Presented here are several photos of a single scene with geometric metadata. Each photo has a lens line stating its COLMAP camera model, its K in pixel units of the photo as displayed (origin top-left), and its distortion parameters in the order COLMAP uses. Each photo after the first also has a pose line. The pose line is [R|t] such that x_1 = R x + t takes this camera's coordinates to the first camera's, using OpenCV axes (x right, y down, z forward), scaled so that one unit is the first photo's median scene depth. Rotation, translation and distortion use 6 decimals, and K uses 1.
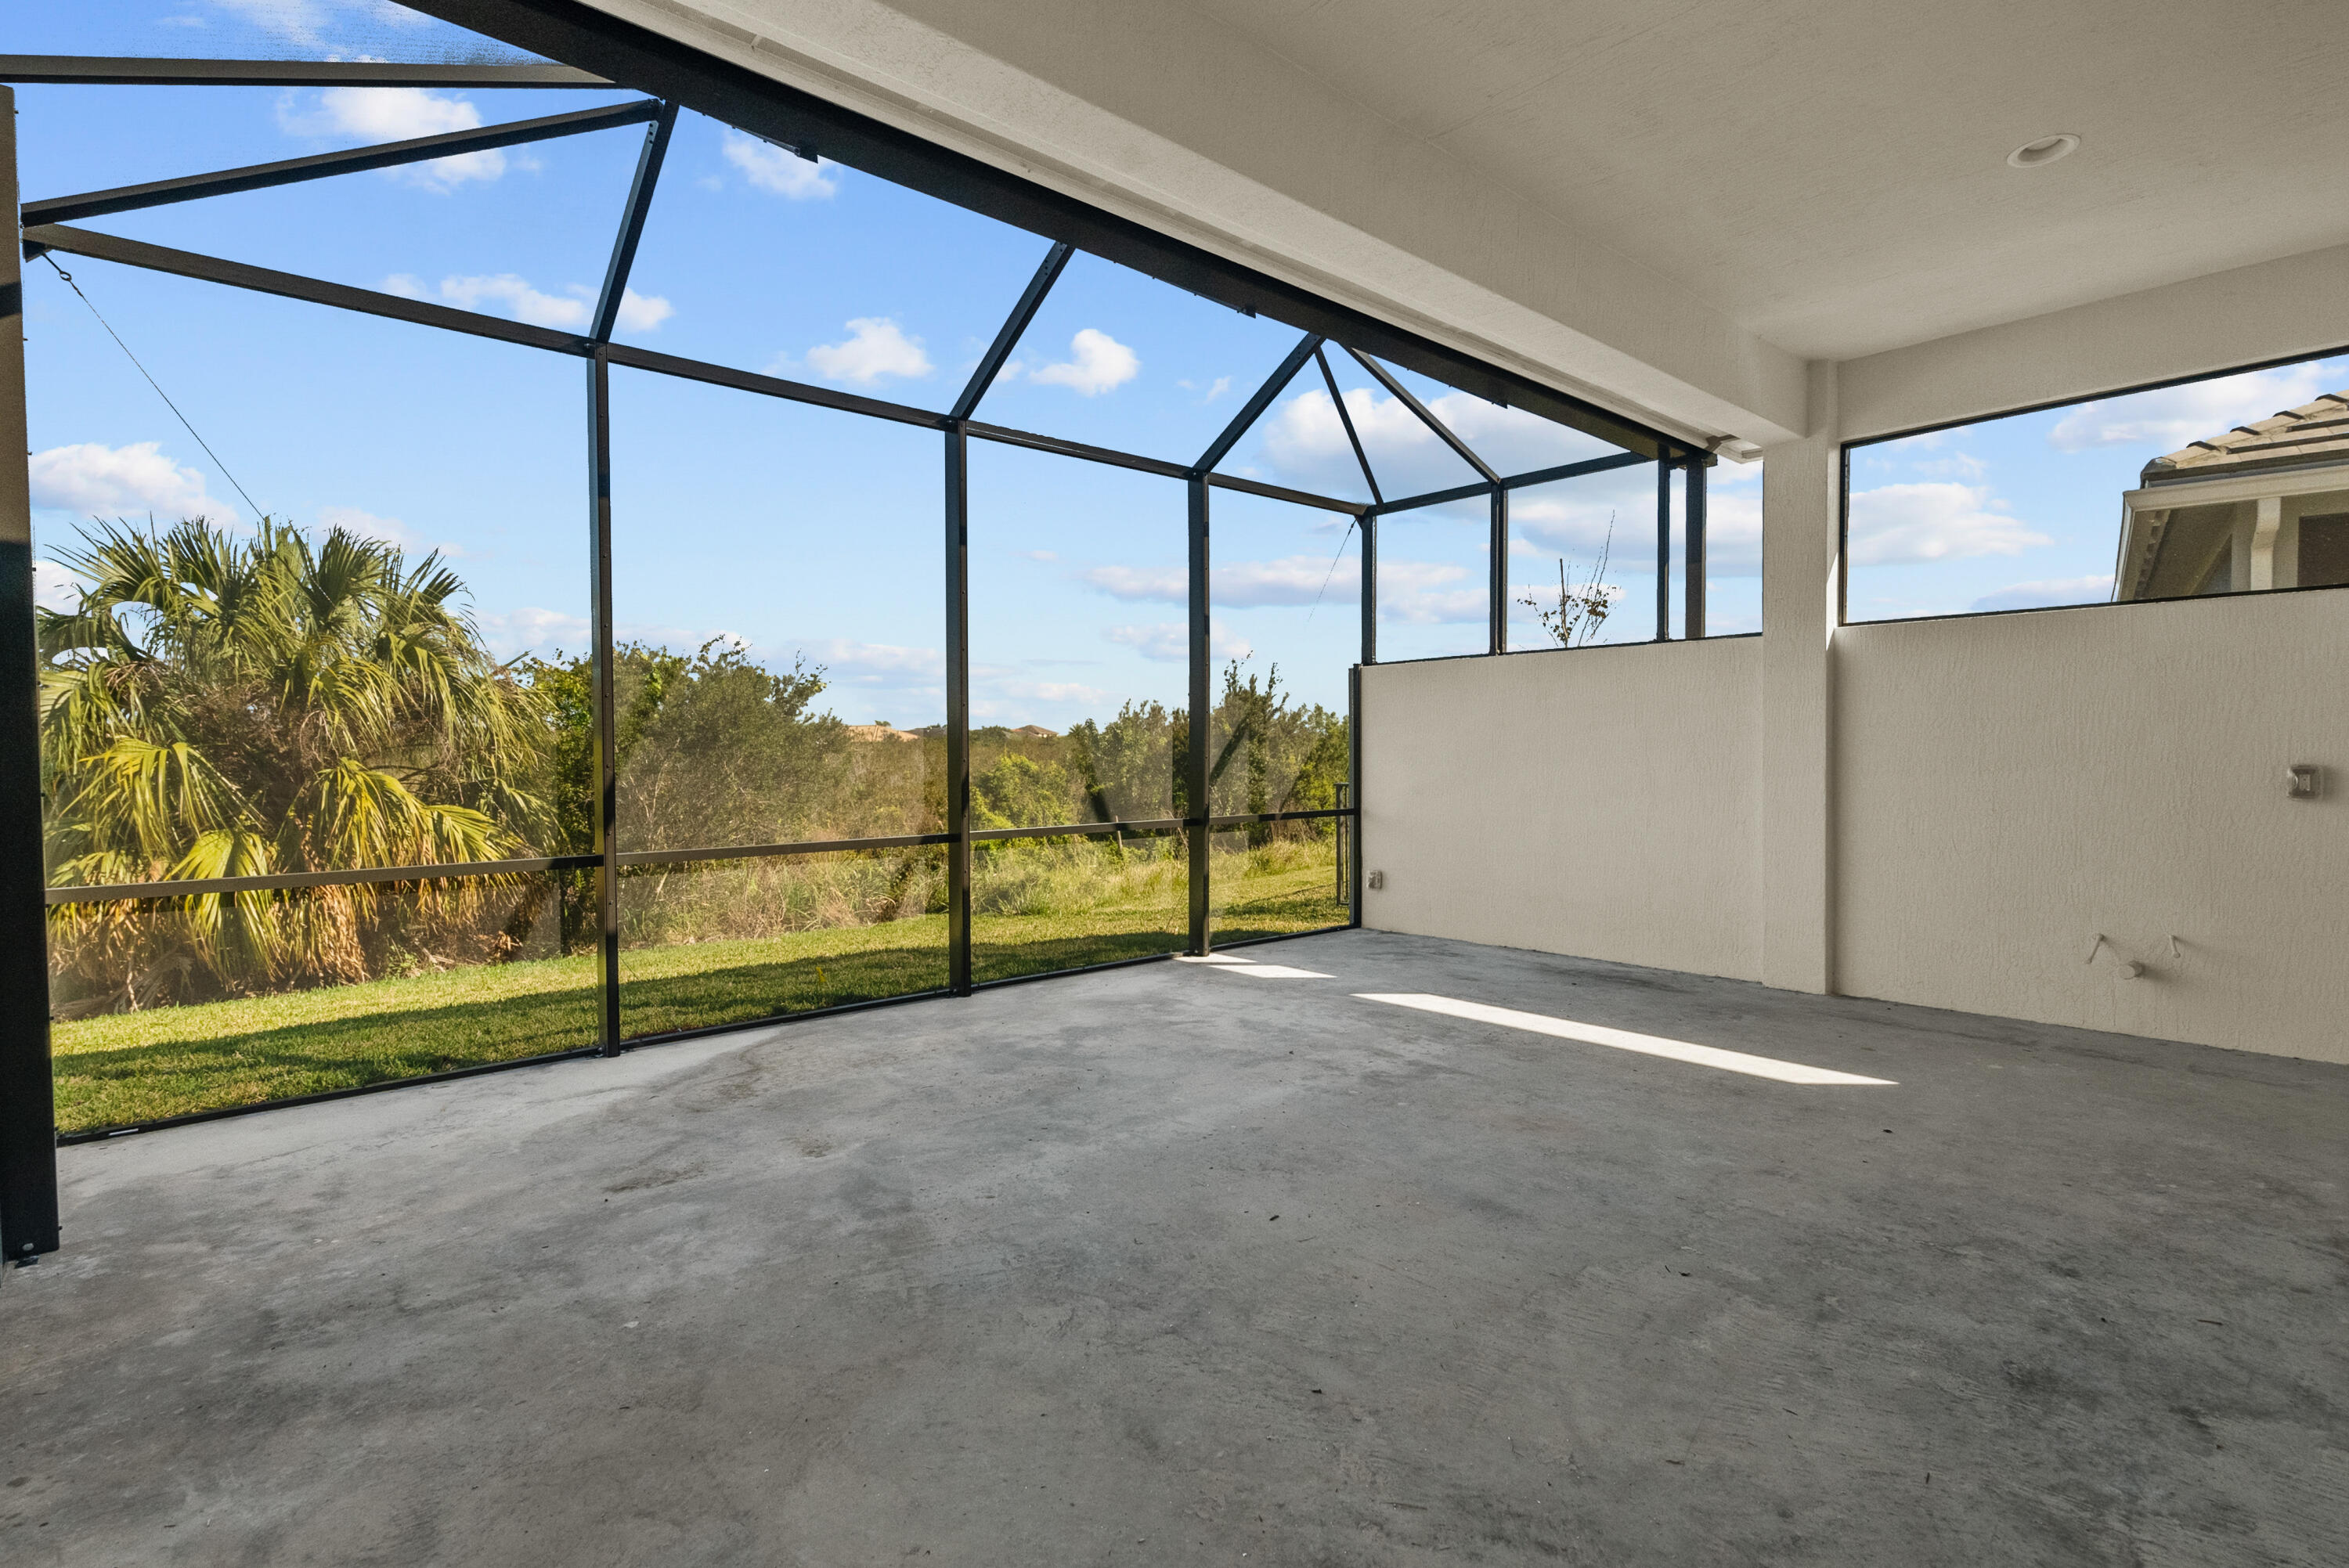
lens RADIAL K [[1078.0, 0, 1169.2], [0, 1078.0, 826.9], [0, 0, 1]] dist [-0.000055, 0.000749]
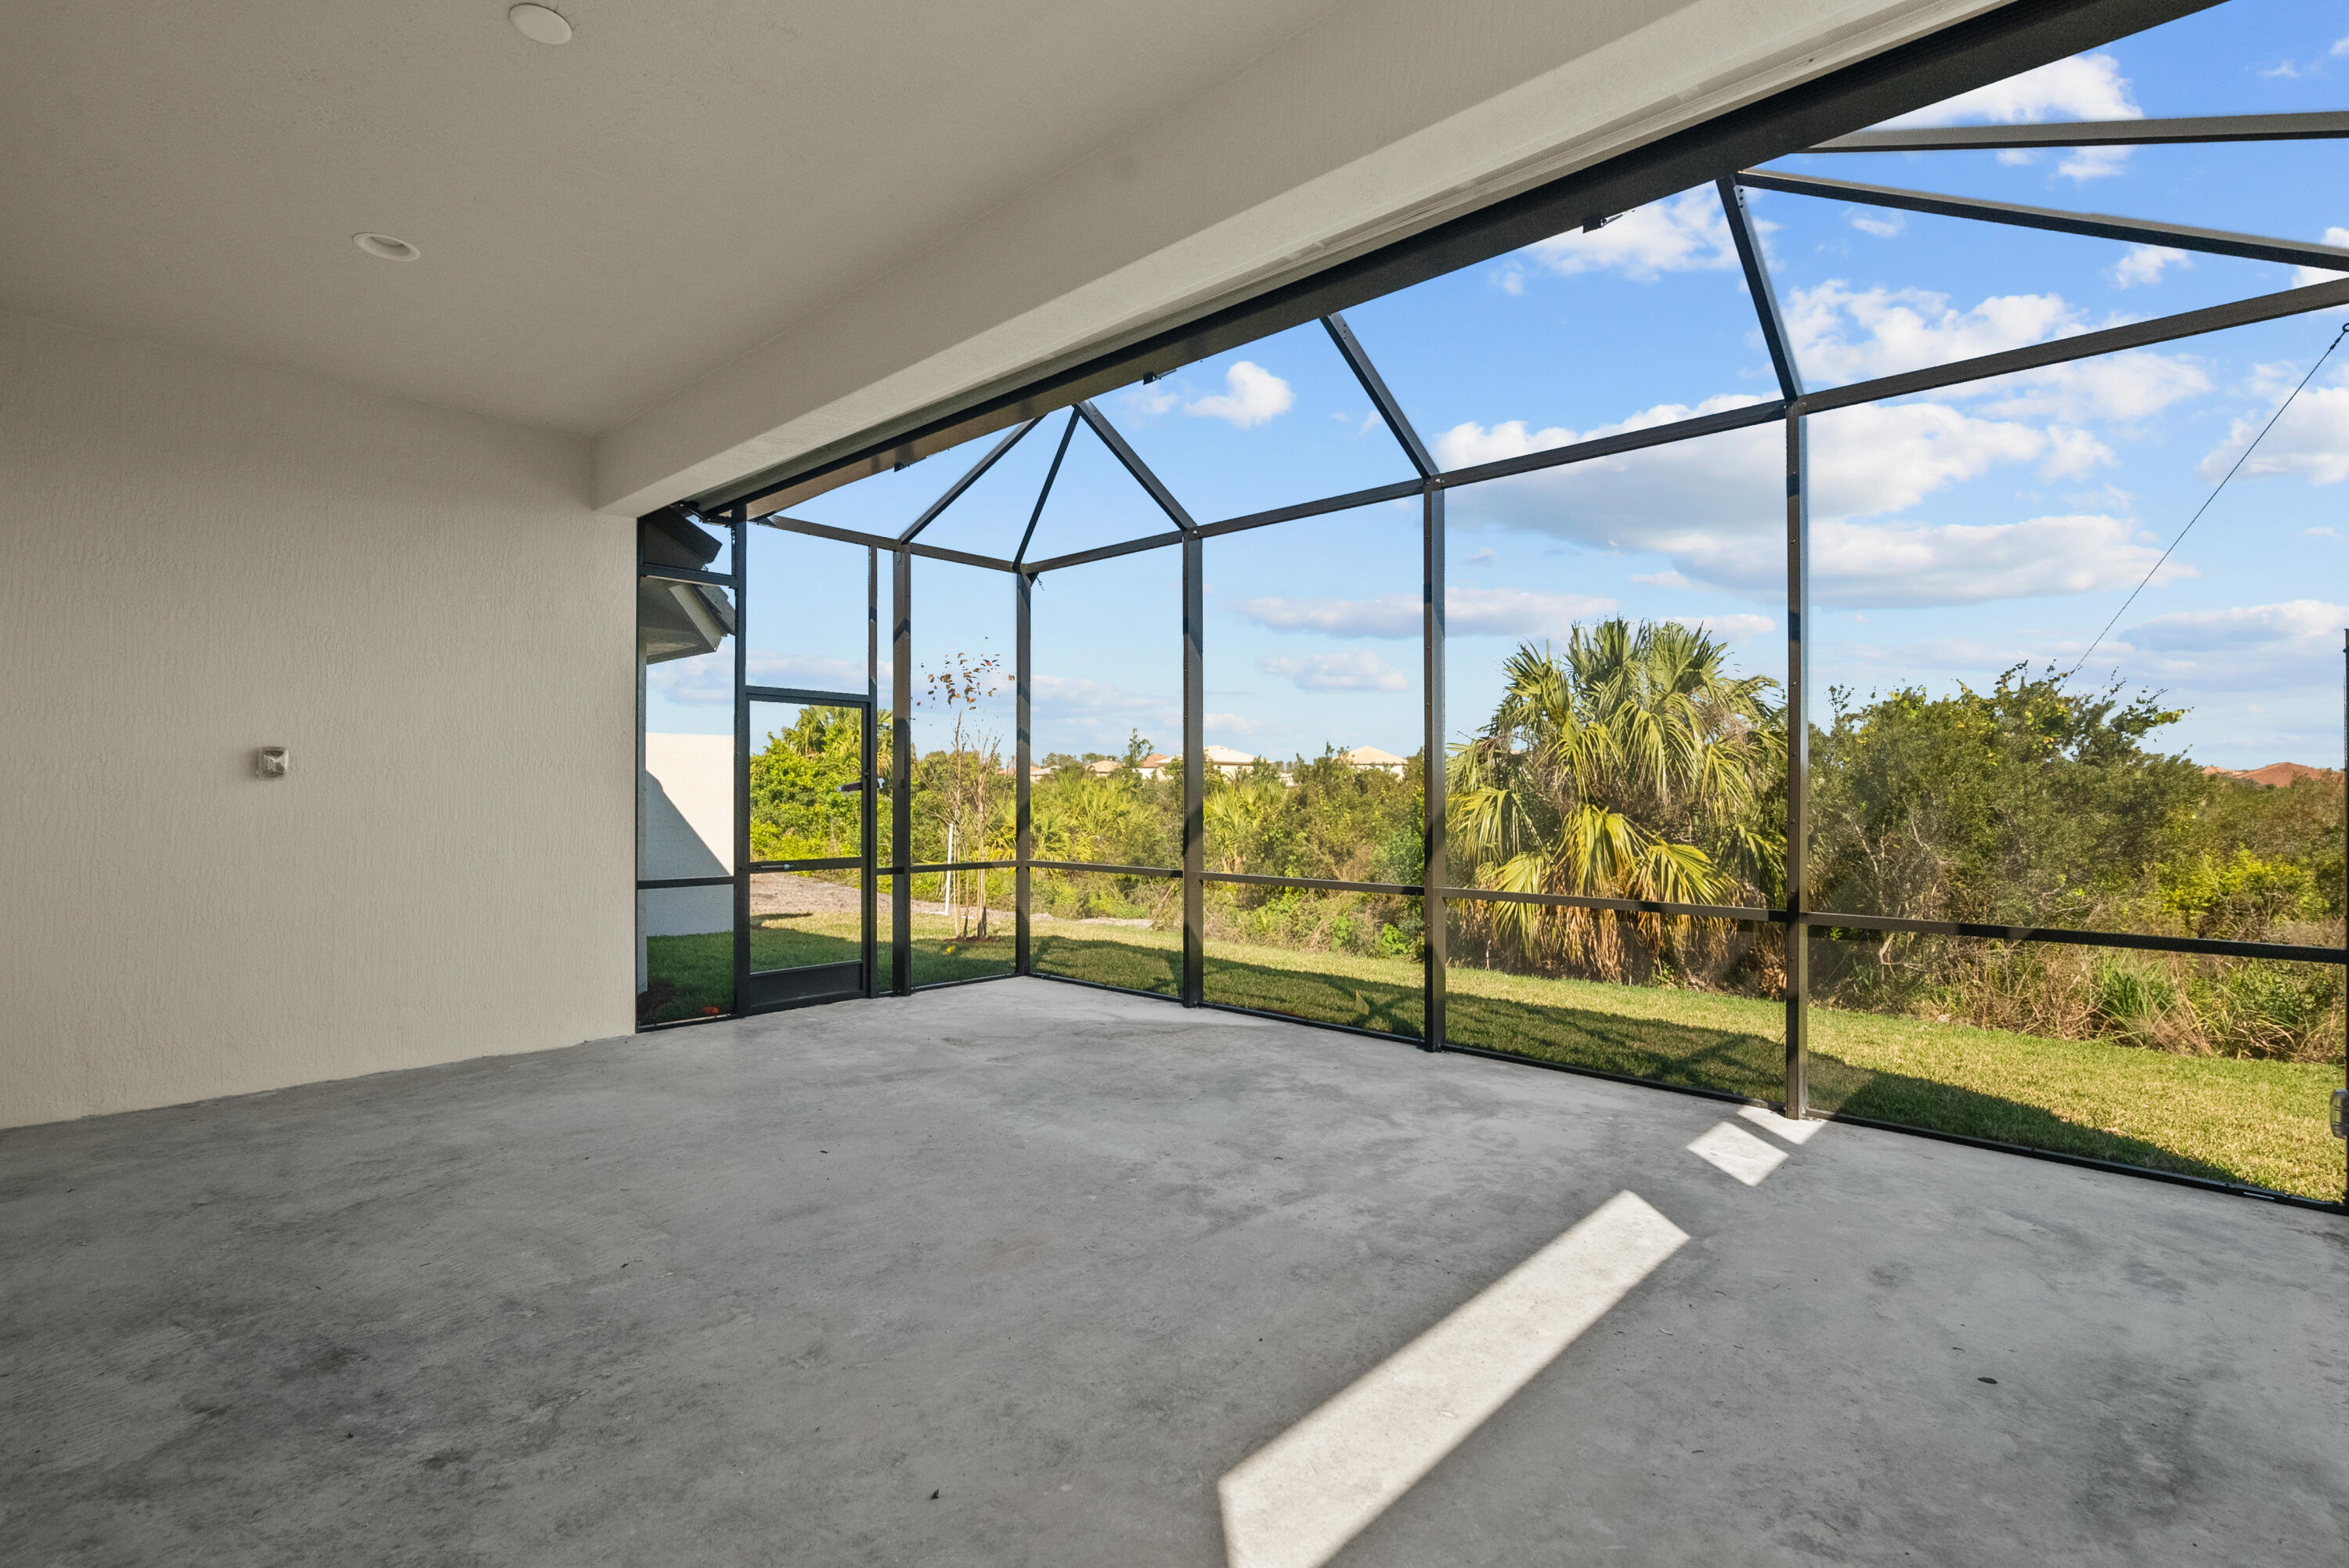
lens RADIAL K [[1101.7, 0, 1177.0], [0, 1101.7, 790.3], [0, 0, 1]] dist [-0.006075, 0.001238]
pose [[0.122942, 0.003838, -0.992406, 1.092960], [-0.075703, 0.997115, -0.005522, -0.078782], [0.989522, 0.075807, 0.122877, 0.897935]]
